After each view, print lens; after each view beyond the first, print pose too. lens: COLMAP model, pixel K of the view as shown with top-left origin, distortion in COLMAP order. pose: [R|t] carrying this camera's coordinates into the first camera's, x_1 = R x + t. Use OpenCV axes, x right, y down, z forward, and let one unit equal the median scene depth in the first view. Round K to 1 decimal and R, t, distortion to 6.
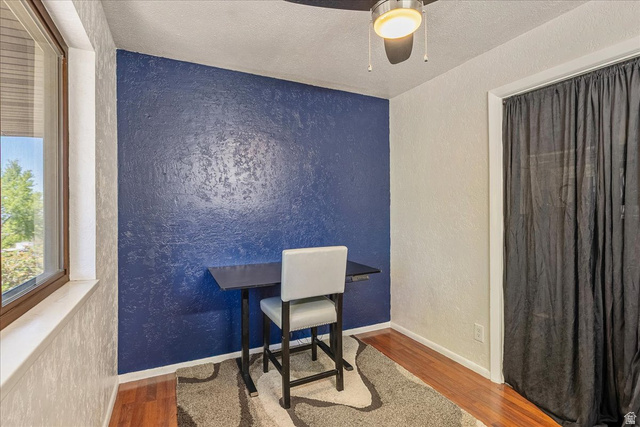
lens RADIAL K [[323.0, 0, 320.0], [0, 323.0, 213.5], [0, 0, 1]] dist [-0.002985, -0.000302]
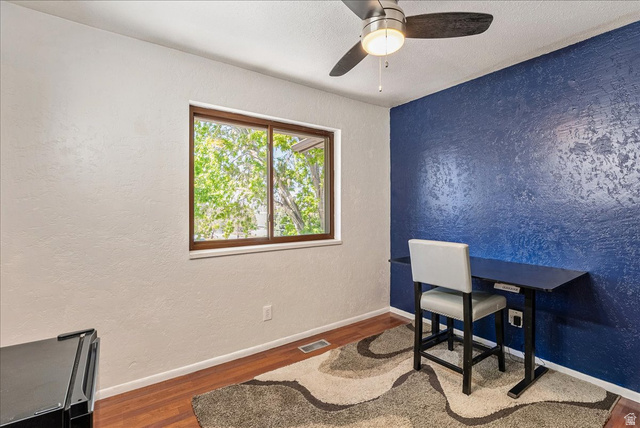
lens RADIAL K [[298.6, 0, 320.0], [0, 298.6, 214.0], [0, 0, 1]] dist [-0.003389, -0.000519]
pose [[0.148971, 0.025254, -0.988519, 0.736031], [-0.010133, 0.999660, 0.024012, -0.004464], [0.988790, 0.006440, 0.149176, 0.368759]]
